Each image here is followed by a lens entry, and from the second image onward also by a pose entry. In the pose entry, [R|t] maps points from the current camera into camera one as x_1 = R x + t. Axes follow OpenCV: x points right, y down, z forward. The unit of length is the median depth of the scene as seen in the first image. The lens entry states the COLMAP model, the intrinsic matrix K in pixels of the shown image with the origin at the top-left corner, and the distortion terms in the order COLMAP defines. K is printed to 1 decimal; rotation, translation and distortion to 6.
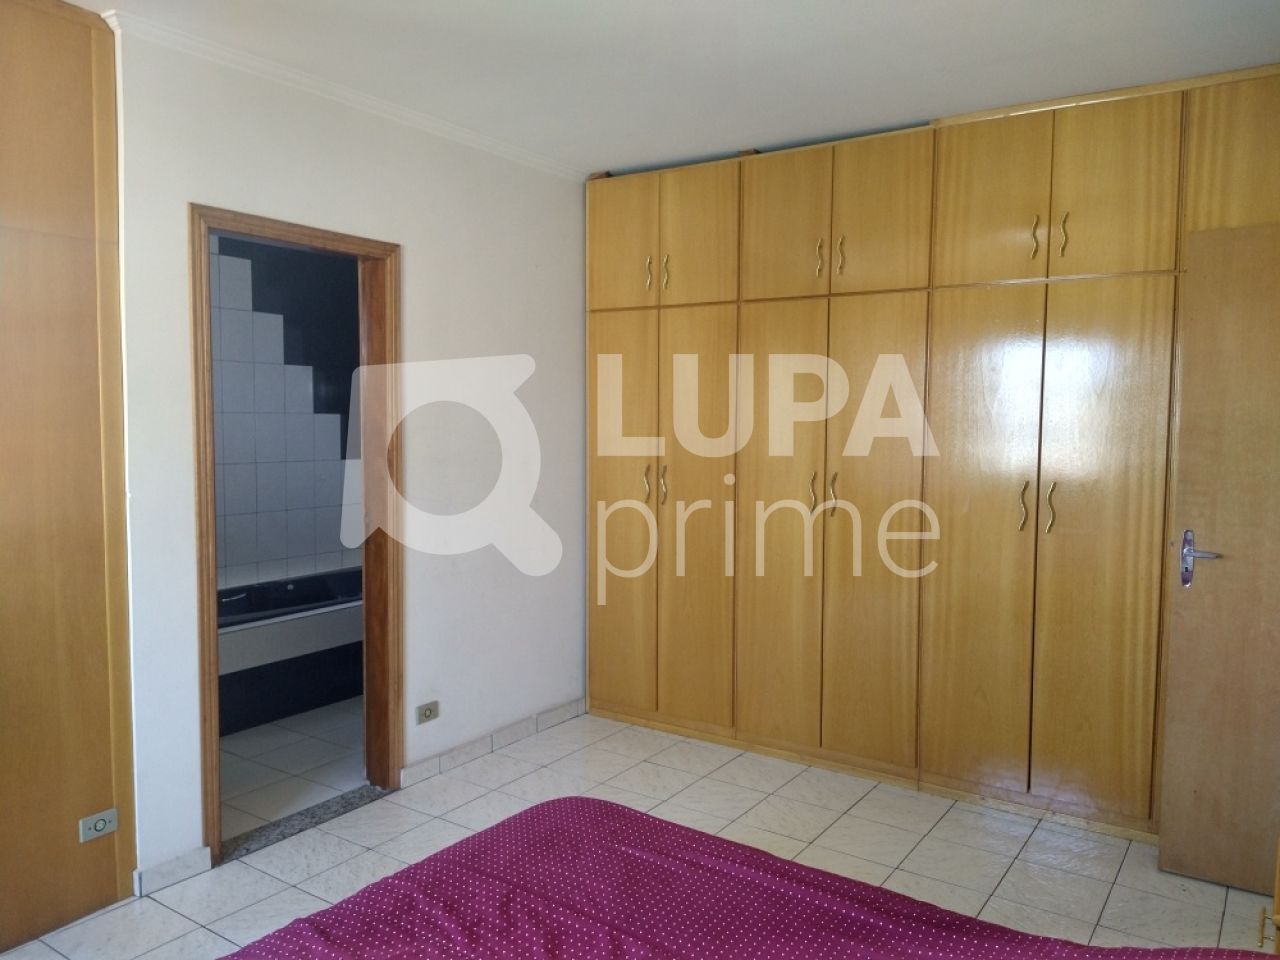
lens RADIAL K [[942.8, 0, 642.9], [0, 942.8, 476.7], [0, 0, 1]] dist [0.109366, -0.151413]
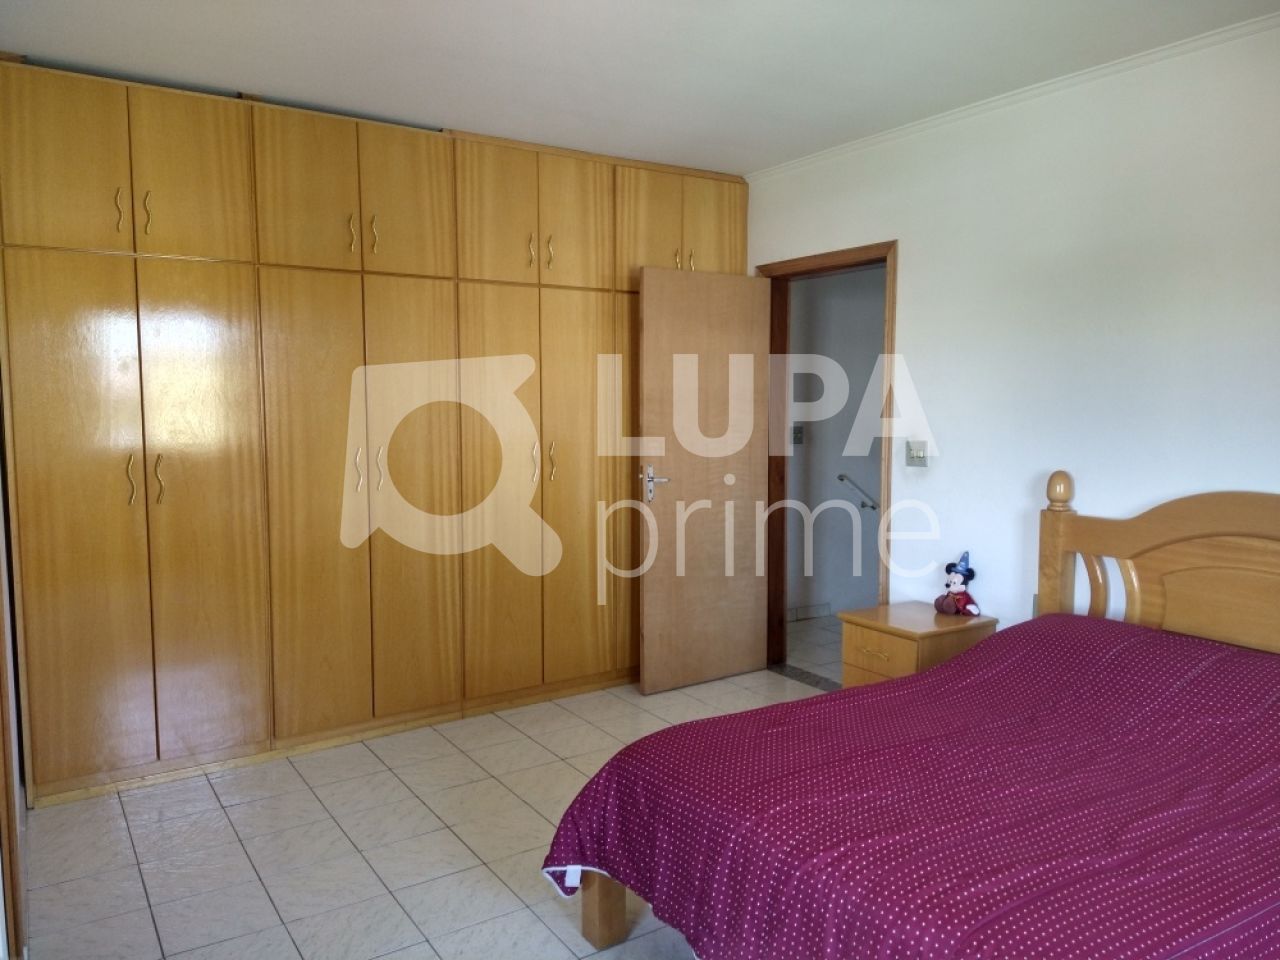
lens RADIAL K [[911.1, 0, 604.6], [0, 911.1, 482.4], [0, 0, 1]] dist [-0.001810, -0.036887]
pose [[0.381290, -0.101785, 0.918835, -0.646096], [0.060817, 0.994529, 0.084932, -0.037830], [-0.922453, 0.023496, 0.385394, 0.421598]]
